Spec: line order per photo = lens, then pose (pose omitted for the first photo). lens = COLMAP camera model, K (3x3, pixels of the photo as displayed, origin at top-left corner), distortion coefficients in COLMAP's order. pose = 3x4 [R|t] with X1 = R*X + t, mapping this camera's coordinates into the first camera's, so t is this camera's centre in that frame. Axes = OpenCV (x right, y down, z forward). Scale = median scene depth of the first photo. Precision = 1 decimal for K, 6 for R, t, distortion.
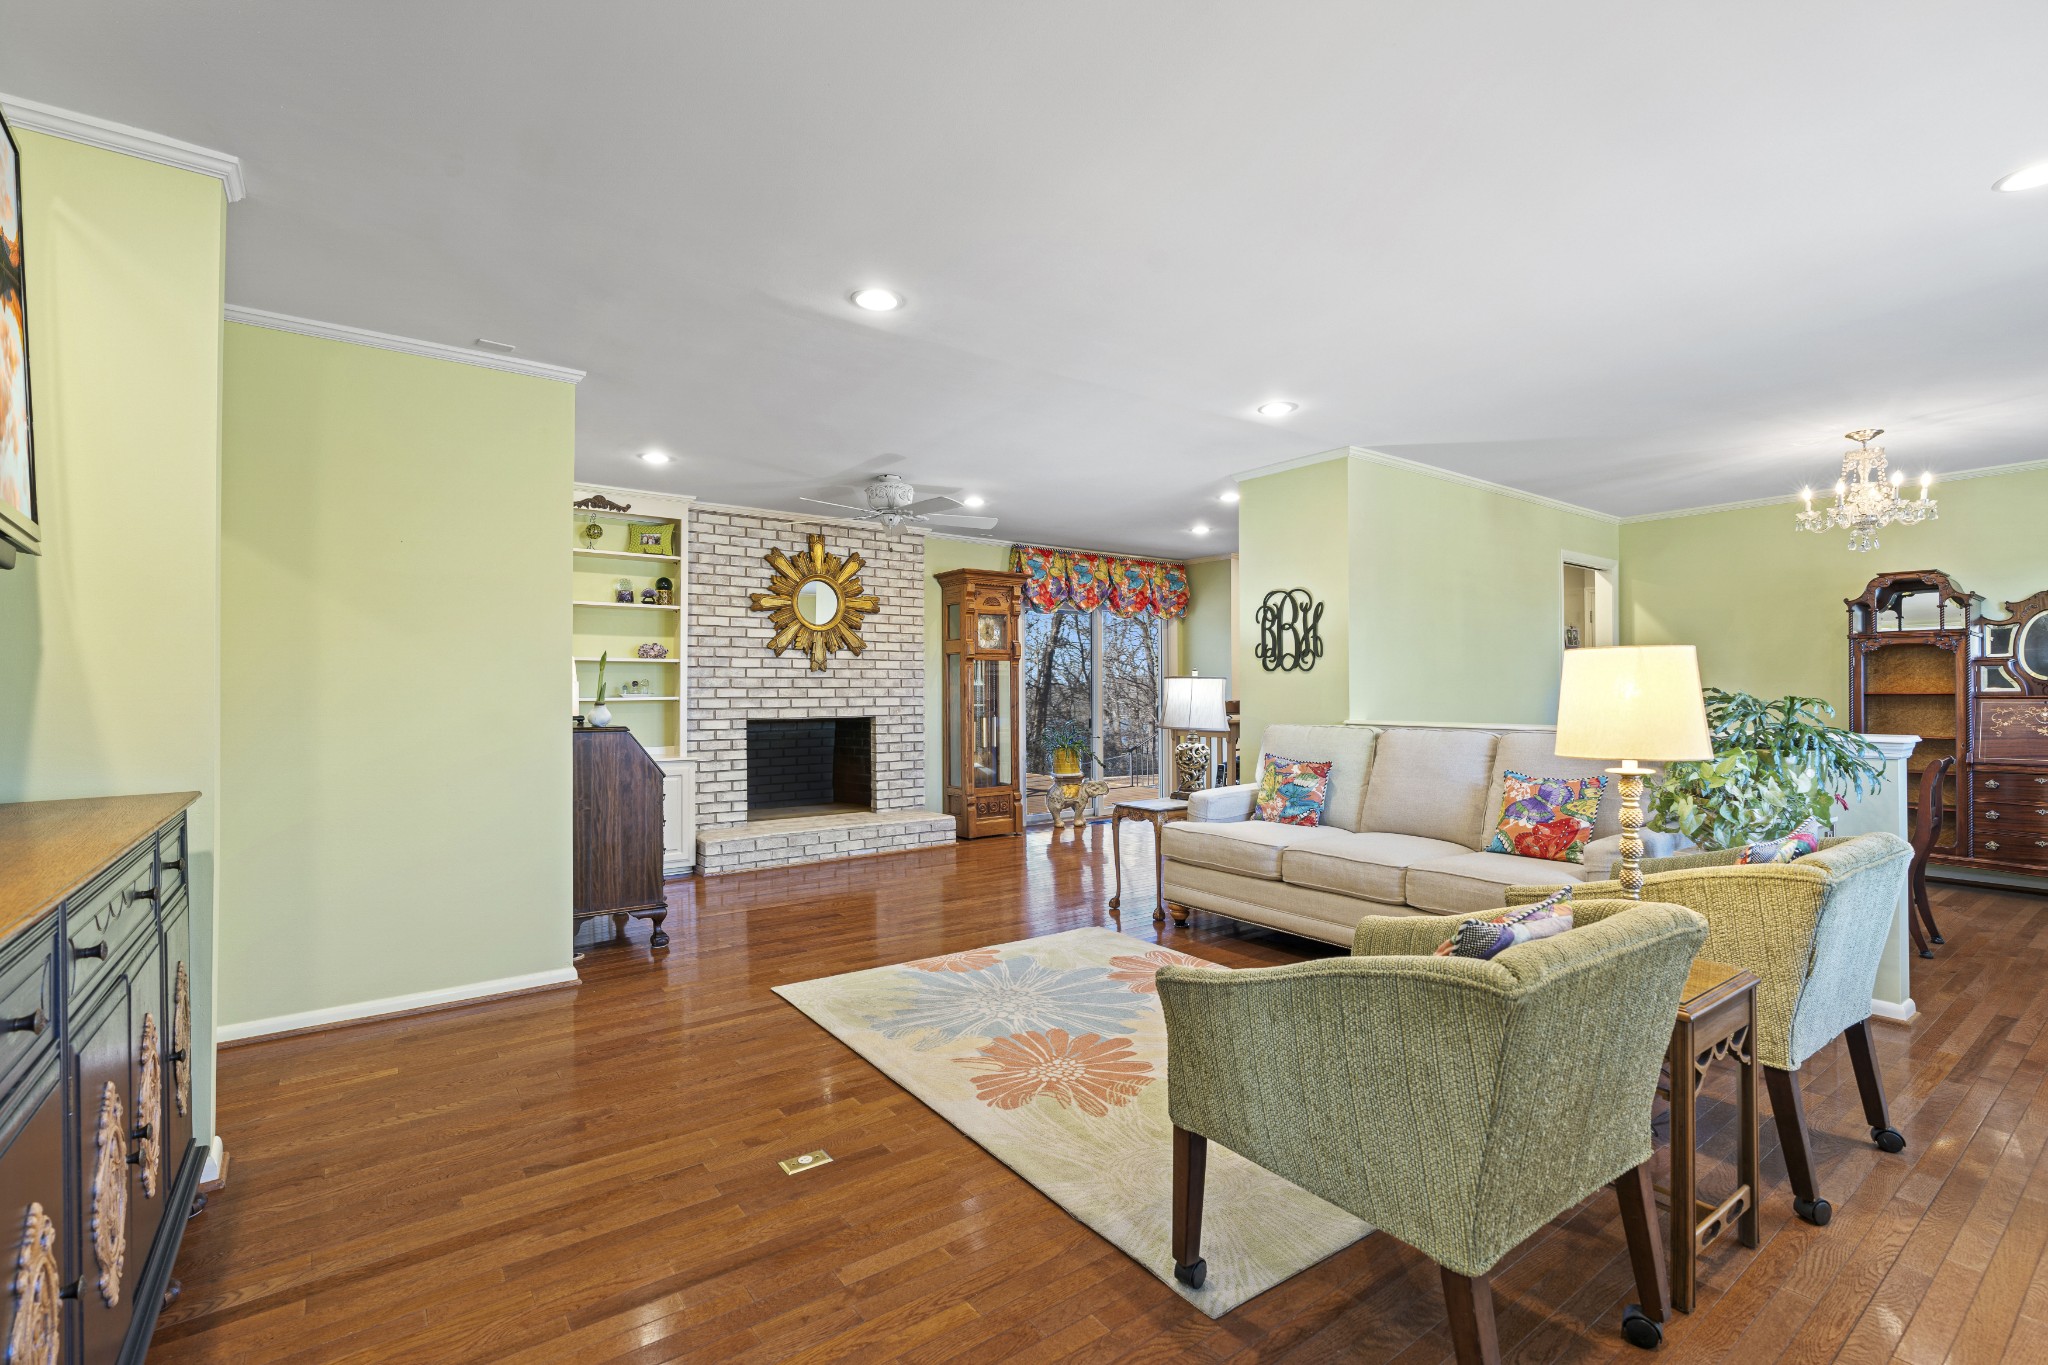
lens RADIAL K [[947.5, 0, 1031.7], [0, 947.5, 678.5], [0, 0, 1]] dist [-0.009617, 0.003820]
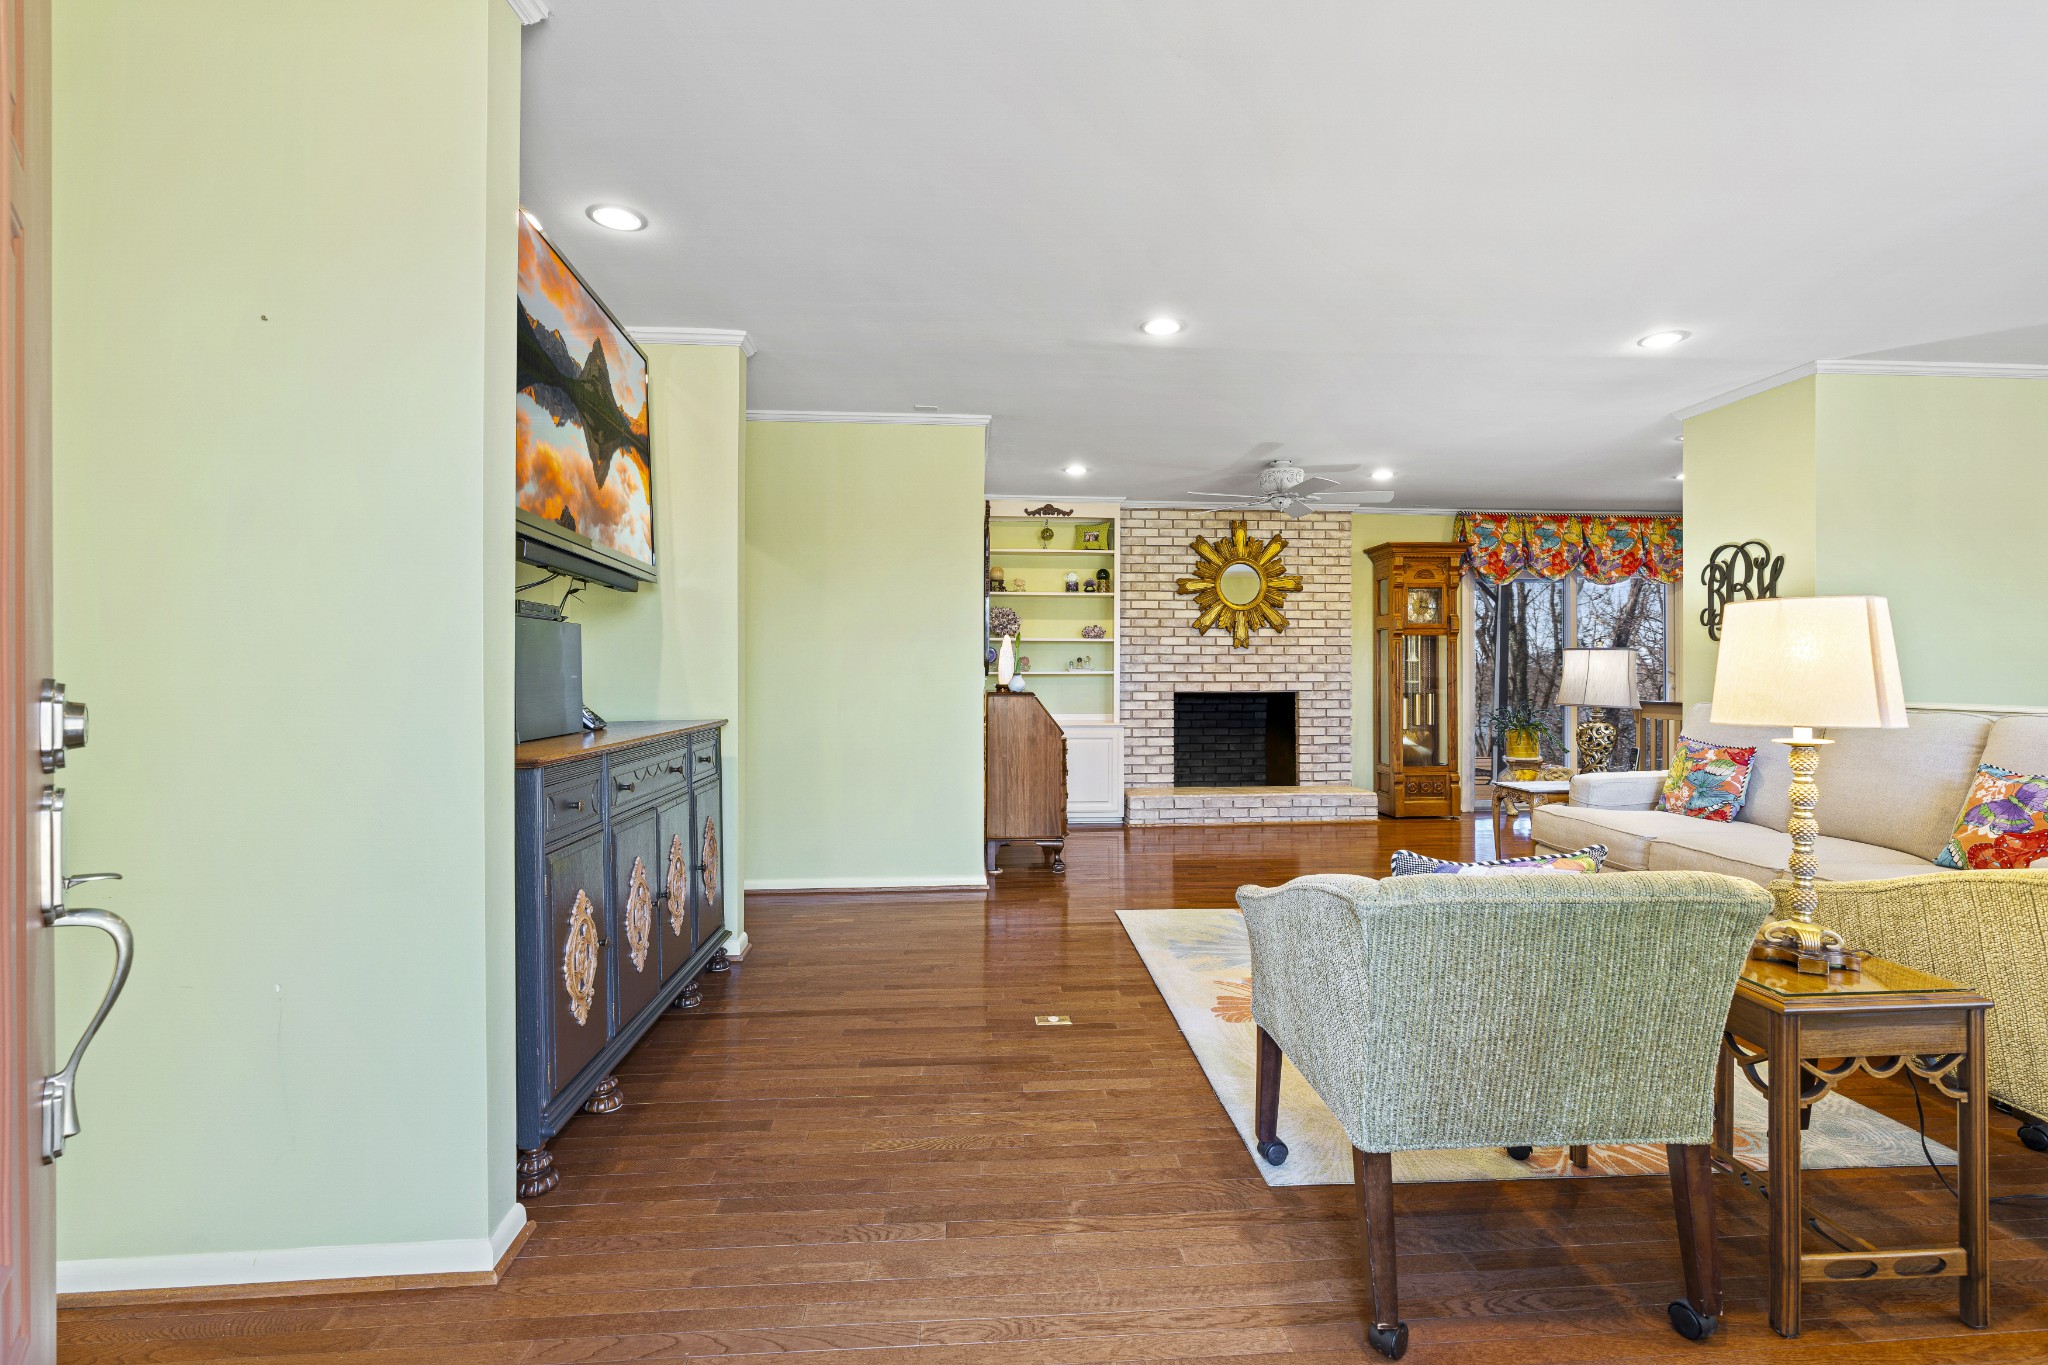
lens RADIAL K [[947.5, 0, 1007.6], [0, 947.5, 673.6], [0, 0, 1]] dist [-0.009617, 0.003820]
pose [[0.835482, 0.003947, -0.549503, 0.183943], [0.003805, 0.999909, 0.012968, 0.007848], [0.549504, -0.012925, 0.835391, -0.050324]]
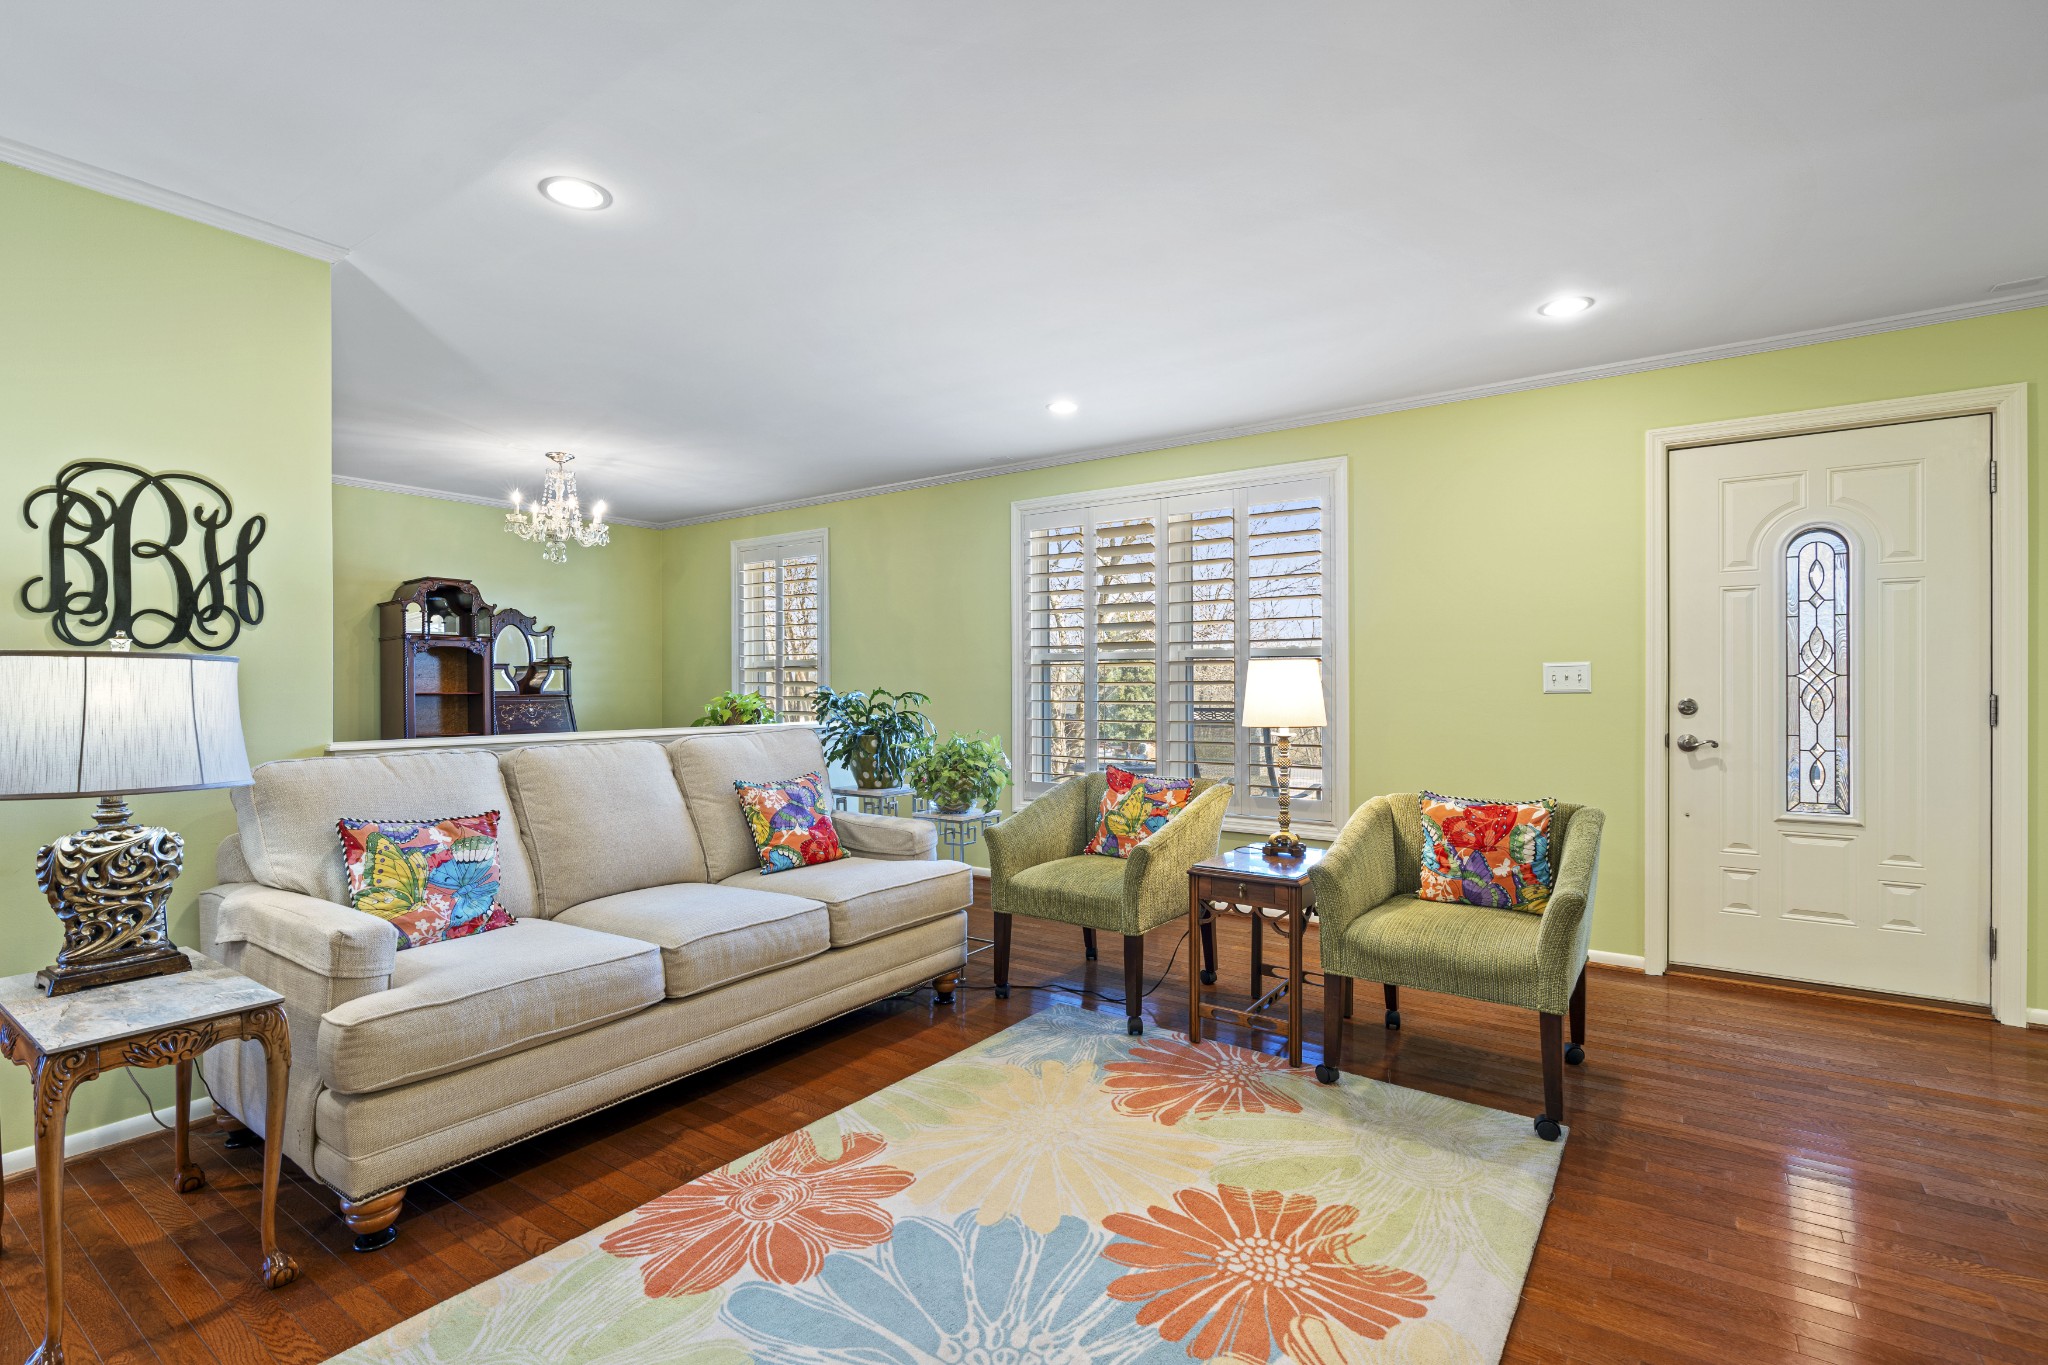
lens RADIAL K [[947.5, 0, 1006.2], [0, 947.5, 699.4], [0, 0, 1]] dist [-0.009617, 0.003820]
pose [[-0.323151, -0.011519, 0.946277, -0.285042], [-0.010258, 0.999910, 0.008669, 0.008453], [-0.946292, -0.006906, -0.323240, 0.738320]]
